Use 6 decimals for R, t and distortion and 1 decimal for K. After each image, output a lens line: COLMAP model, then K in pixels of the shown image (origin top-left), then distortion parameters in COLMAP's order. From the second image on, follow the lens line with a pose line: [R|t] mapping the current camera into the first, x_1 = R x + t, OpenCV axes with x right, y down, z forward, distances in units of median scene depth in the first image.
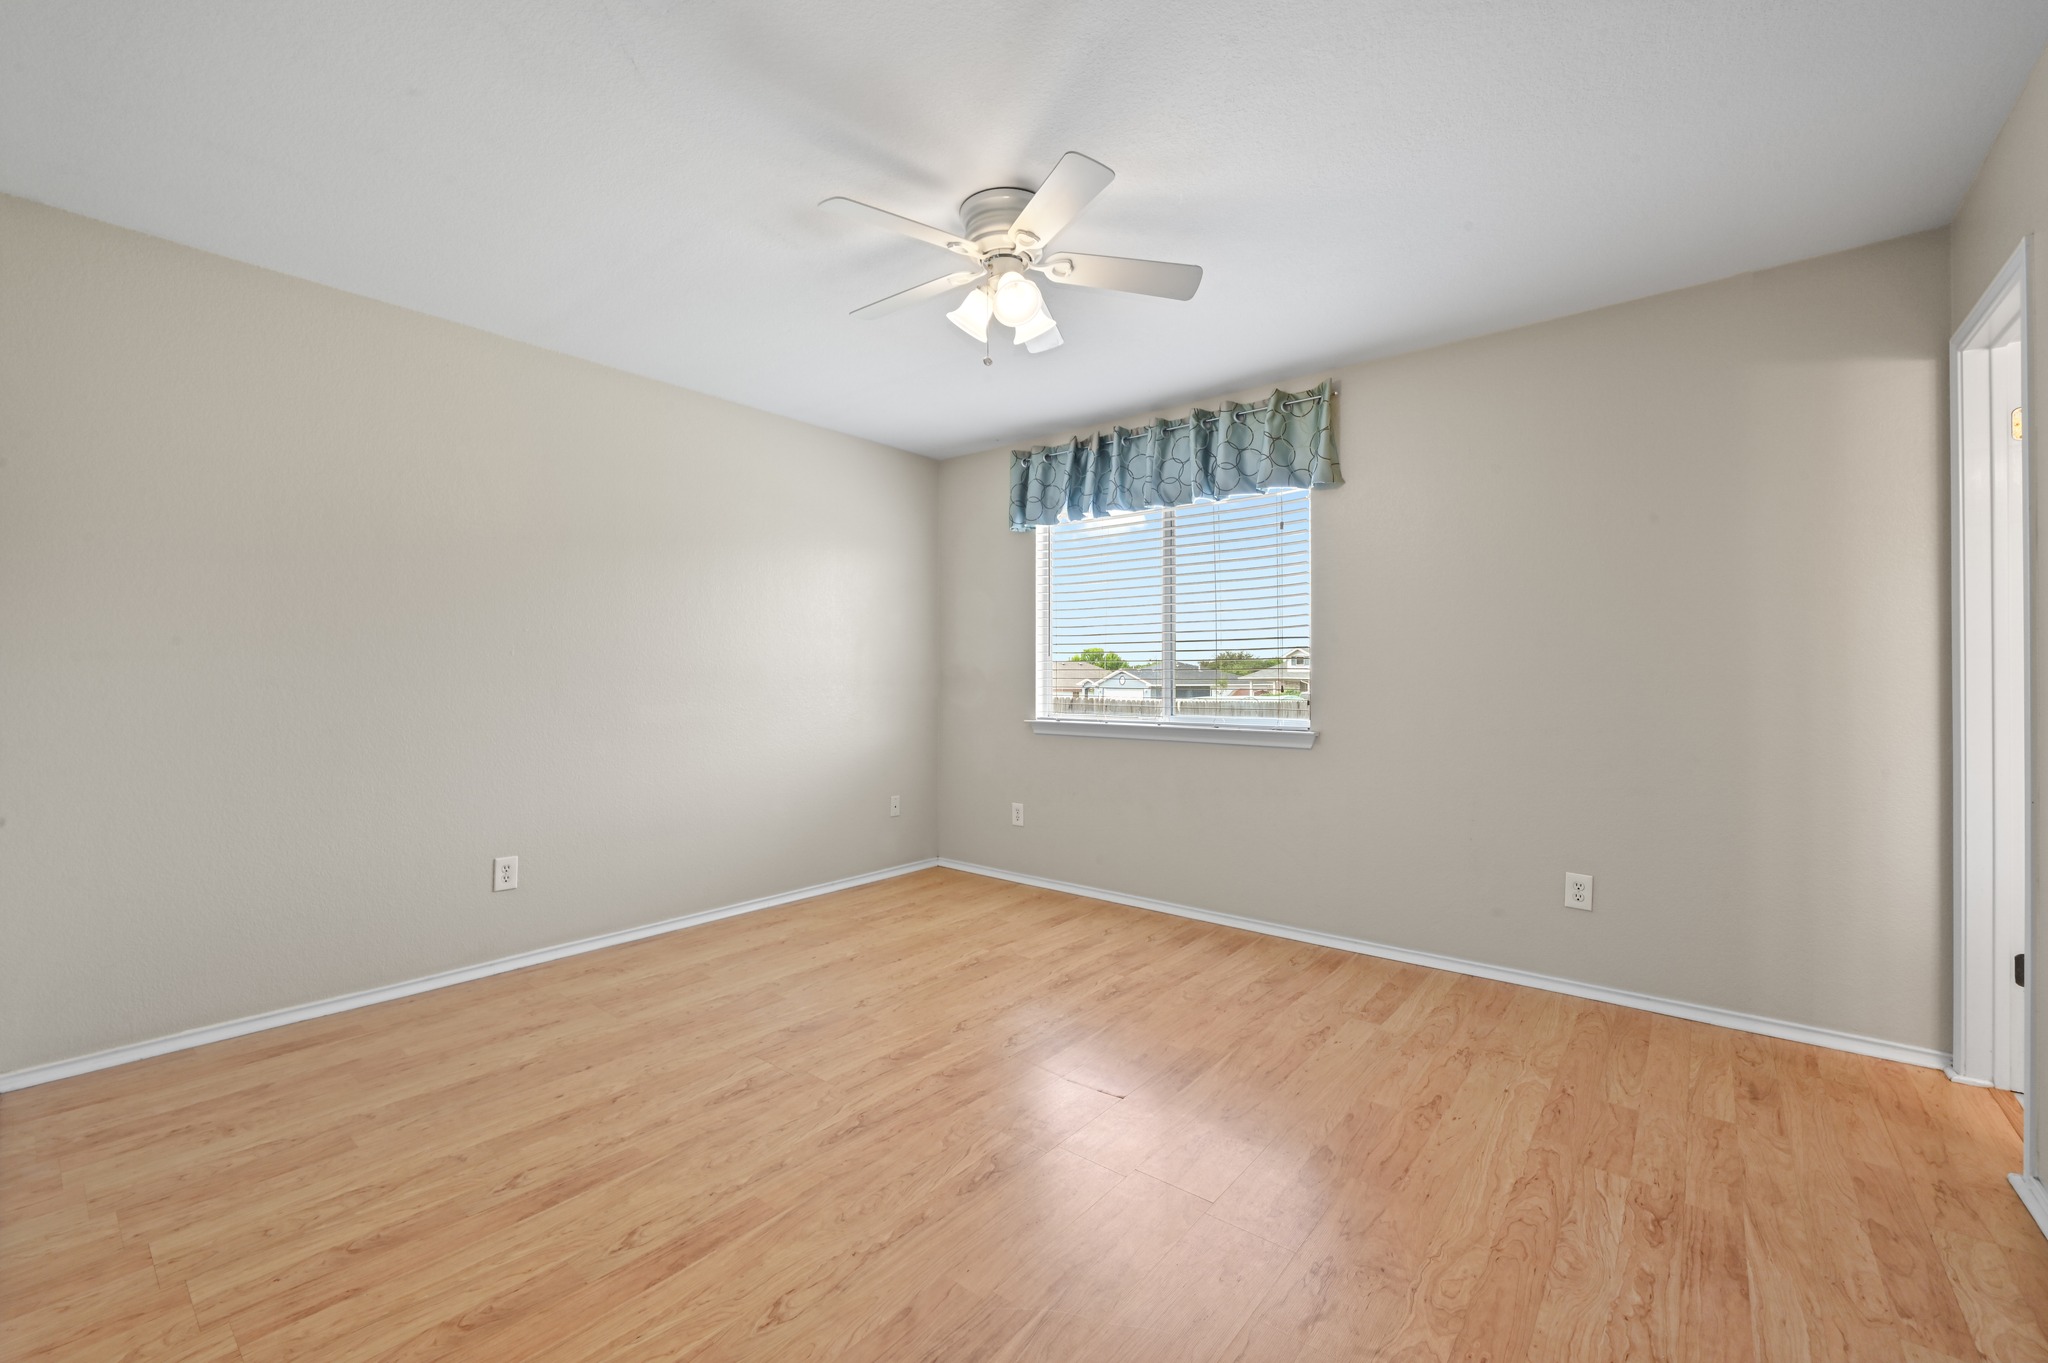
lens RADIAL K [[894.9, 0, 1023.5], [0, 894.9, 670.7], [0, 0, 1]] dist [-0.002450, -0.000287]
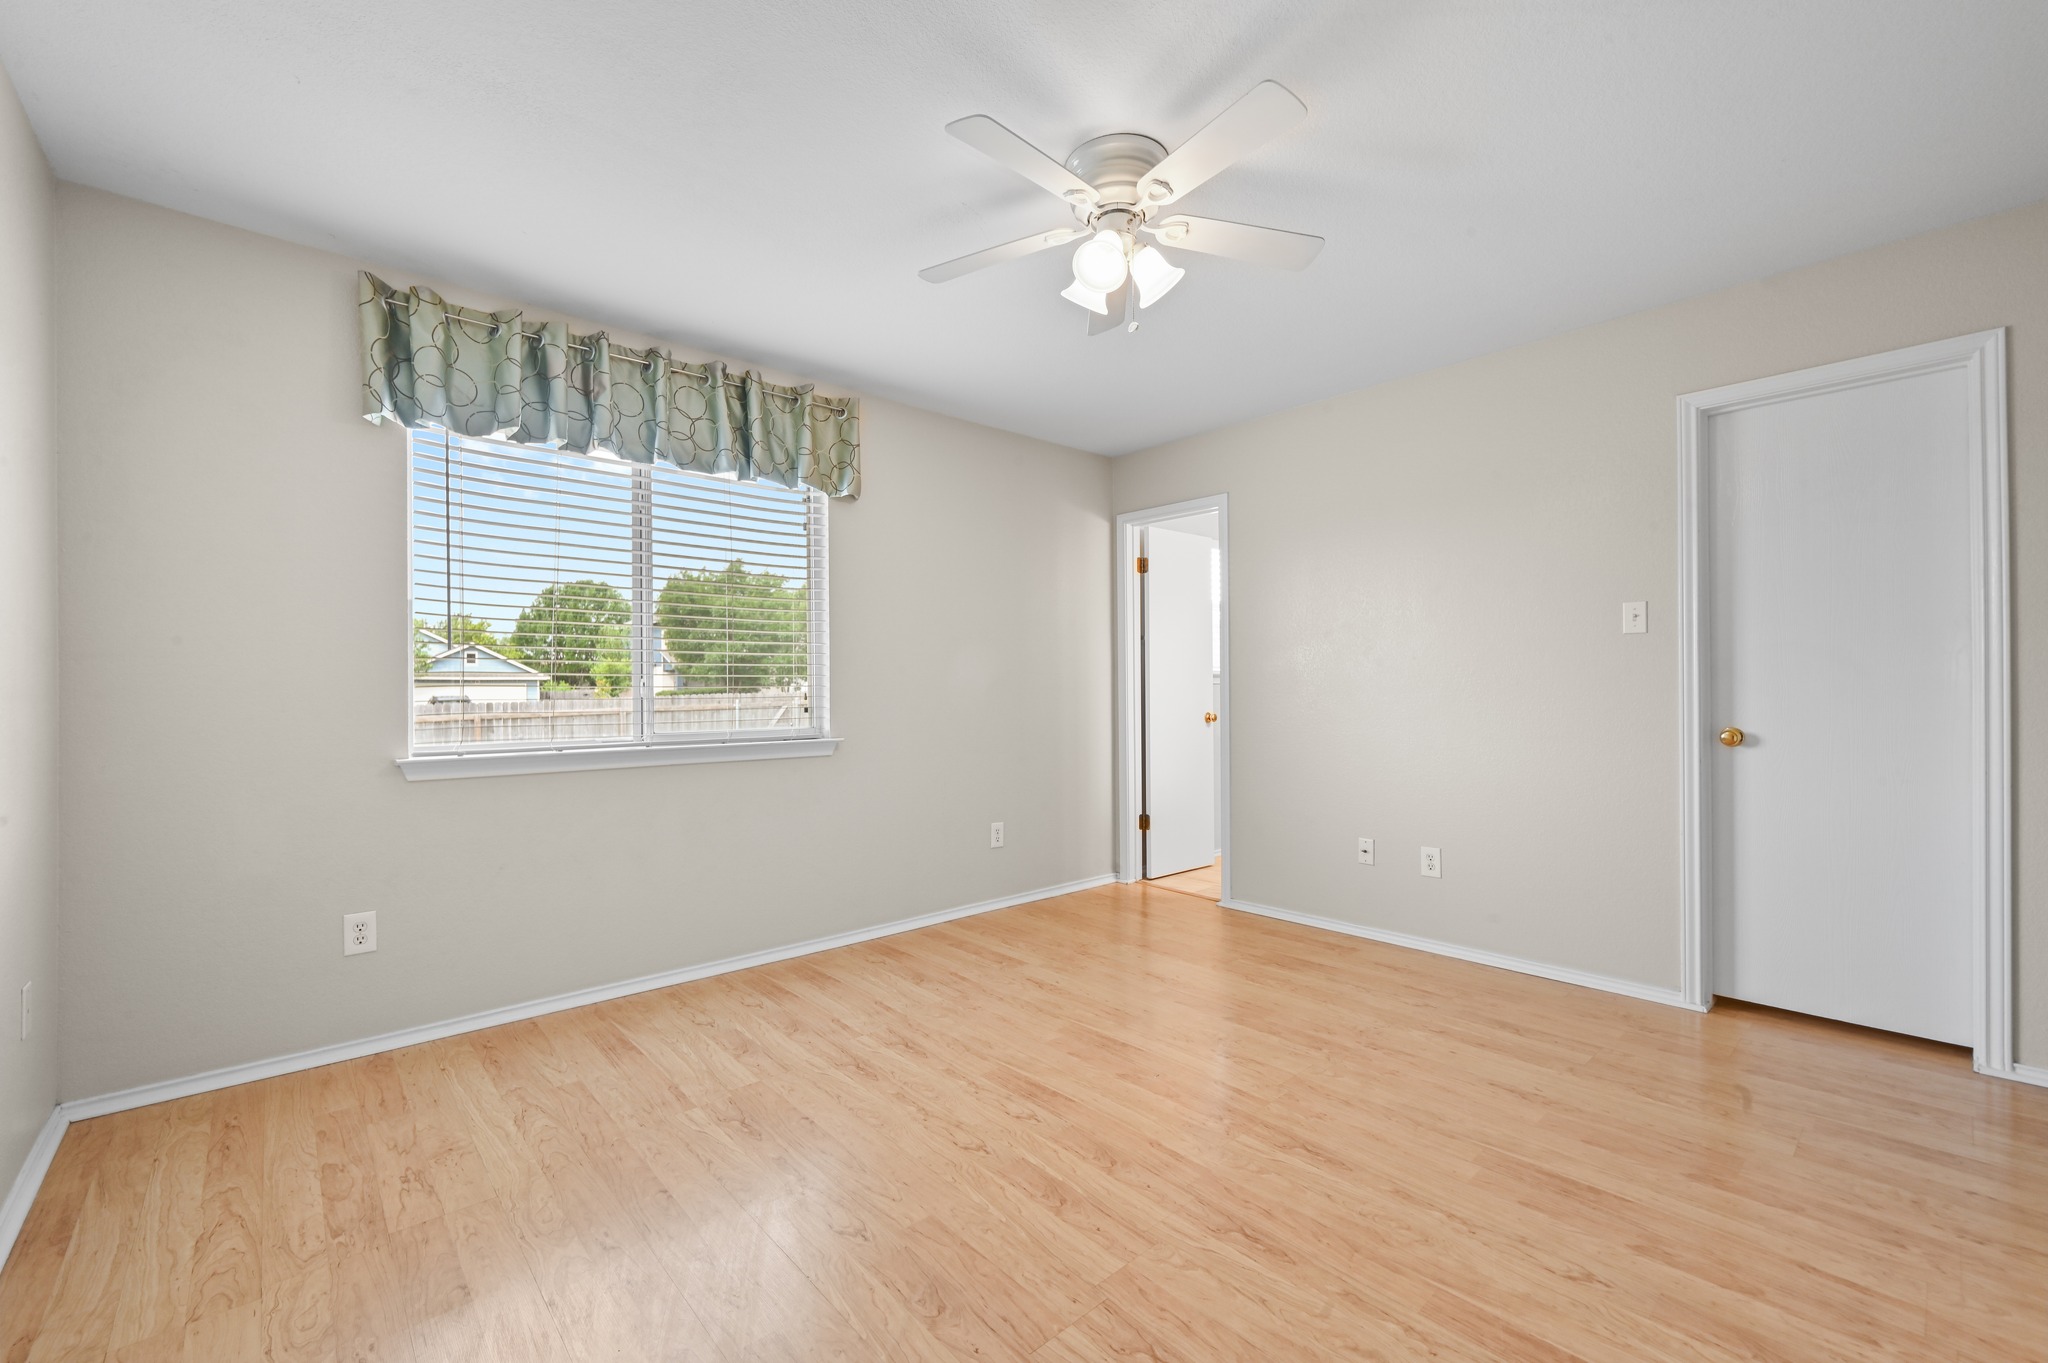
lens RADIAL K [[839.3, 0, 1018.9], [0, 839.3, 684.5], [0, 0, 1]] dist [0.002725, -0.001066]
pose [[0.124057, 0.000581, 0.992275, -0.666294], [-0.008433, 0.999964, 0.000469, 0.005189], [-0.992239, -0.008426, 0.124058, 0.759029]]
